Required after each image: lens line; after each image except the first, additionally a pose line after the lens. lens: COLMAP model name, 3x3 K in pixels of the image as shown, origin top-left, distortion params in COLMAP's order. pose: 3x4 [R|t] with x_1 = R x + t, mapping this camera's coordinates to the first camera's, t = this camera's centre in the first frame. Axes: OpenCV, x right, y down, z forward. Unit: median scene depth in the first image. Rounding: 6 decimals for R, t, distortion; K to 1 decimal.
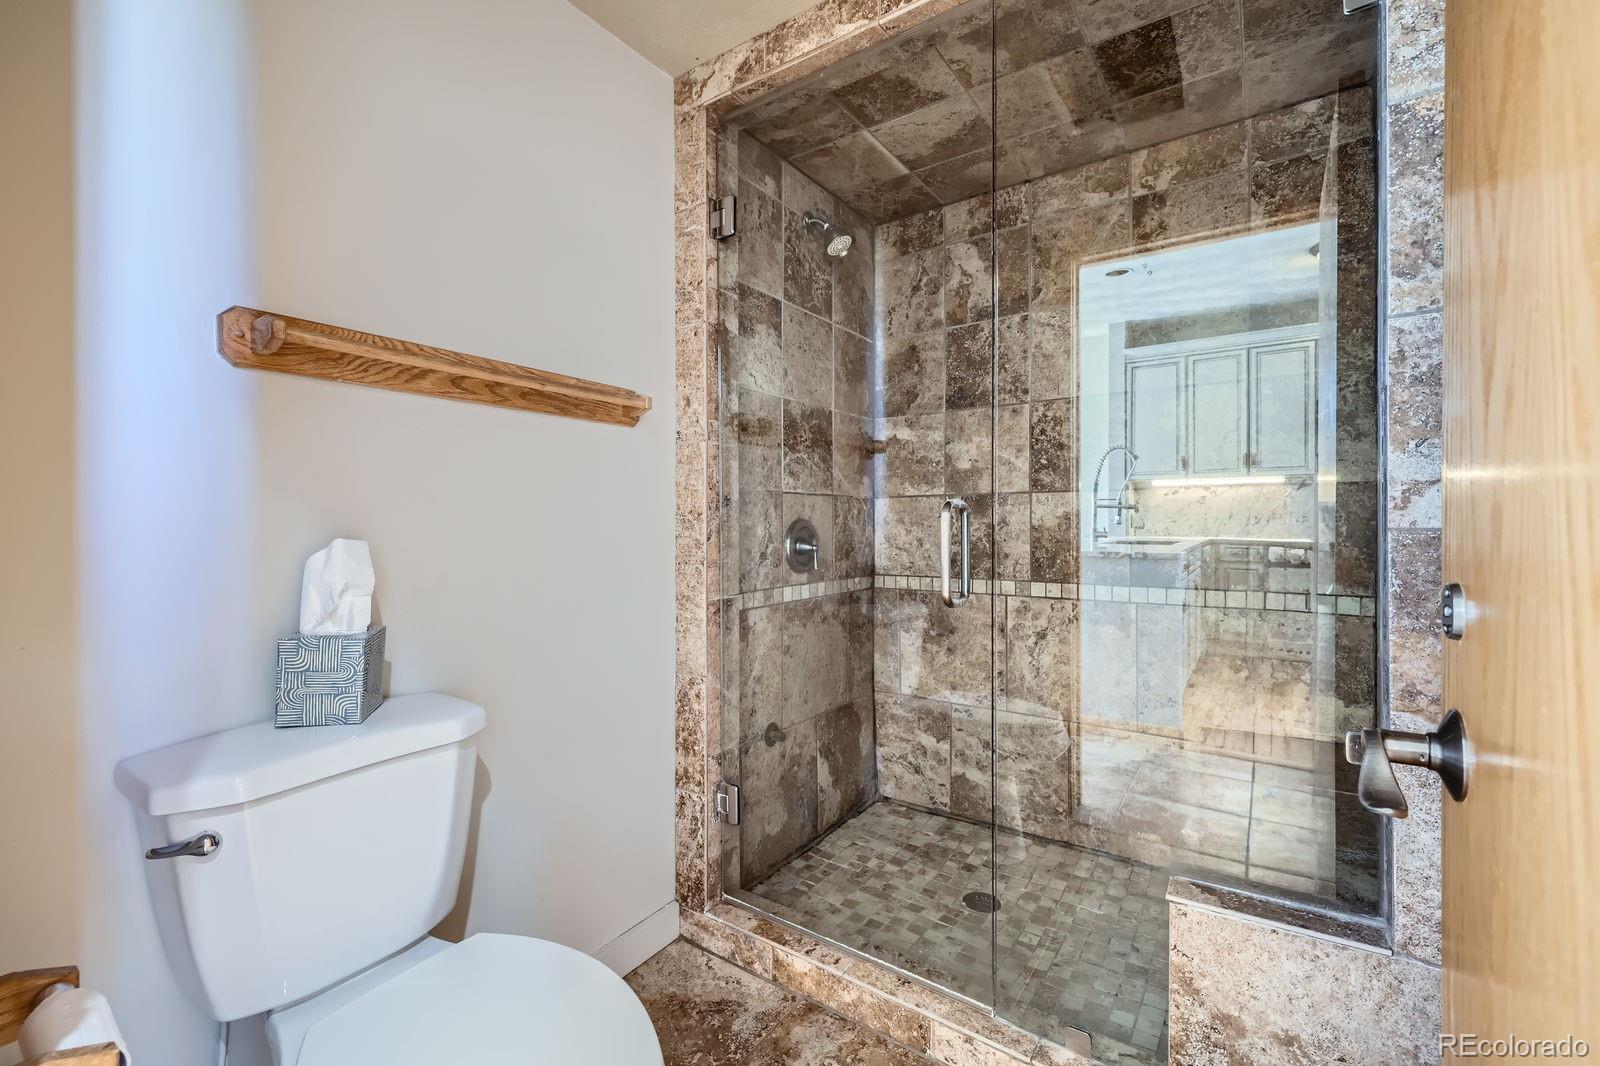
lens RADIAL K [[672.5, 0, 792.4], [0, 672.5, 494.1], [0, 0, 1]] dist [-0.000600, 0.000568]
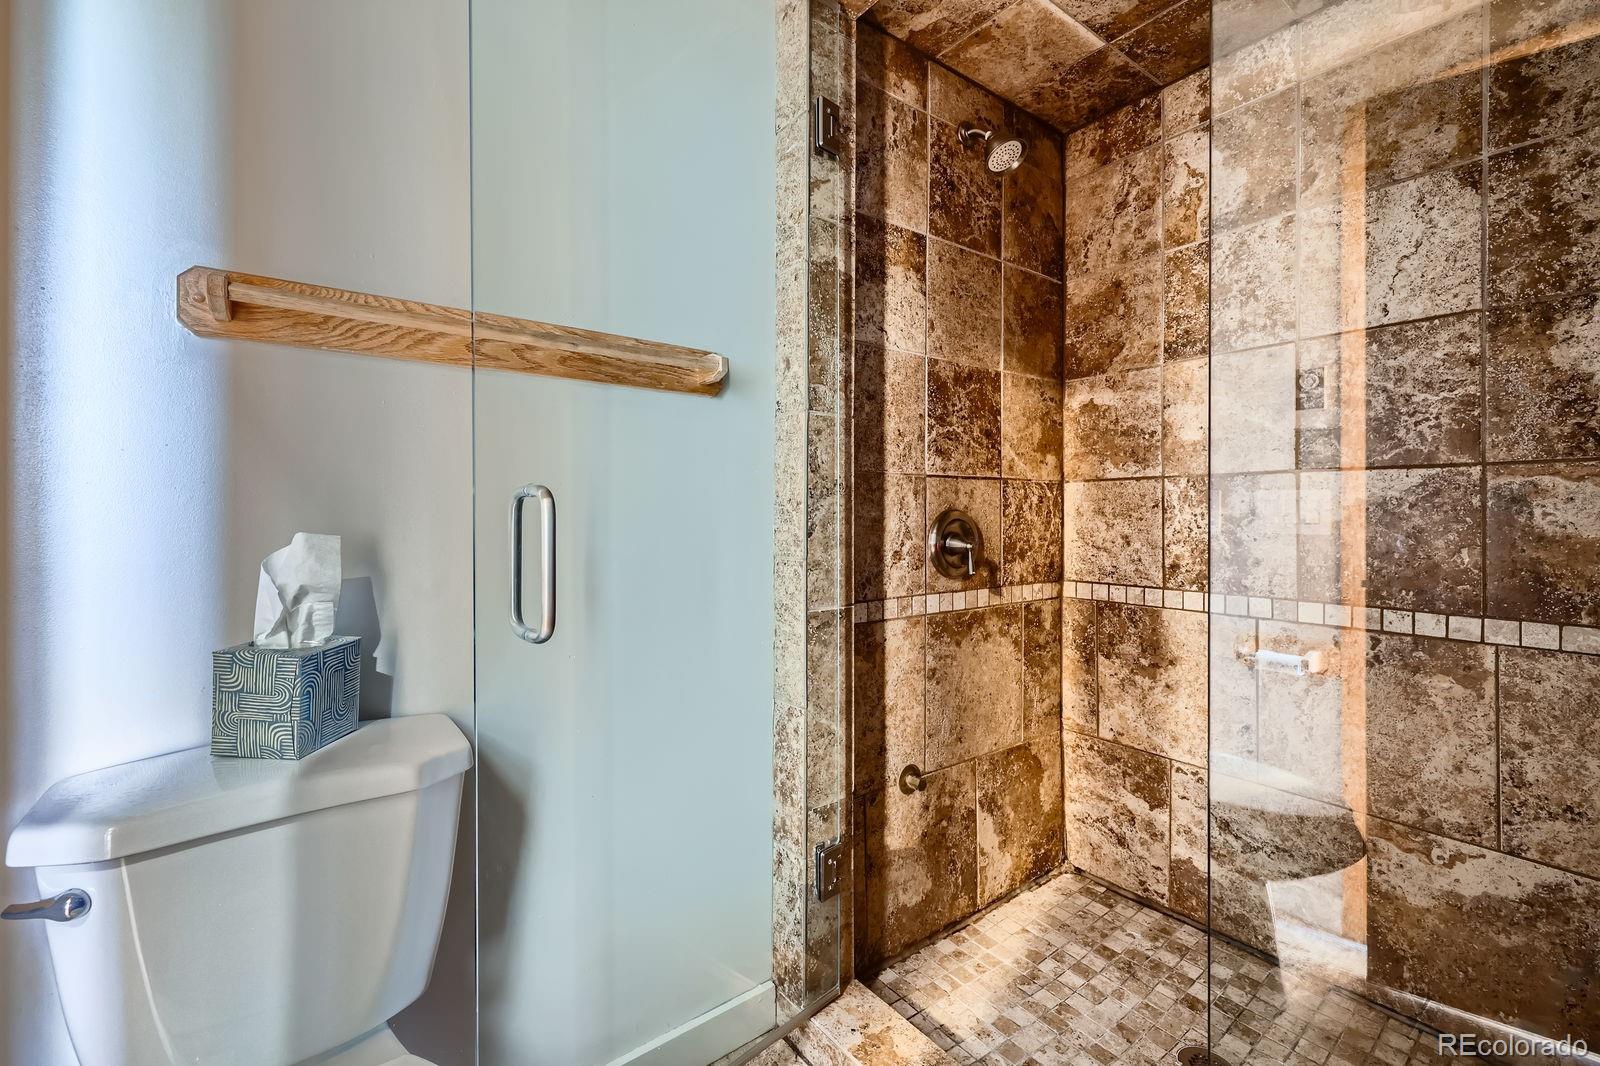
lens RADIAL K [[672.5, 0, 792.4], [0, 672.5, 494.1], [0, 0, 1]] dist [-0.000600, 0.000568]
pose [[0.948423, -0.006503, -0.316940, 0.082807], [0.011487, 0.999838, 0.013860, 0.006124], [0.316799, -0.016786, 0.948344, 0.186044]]
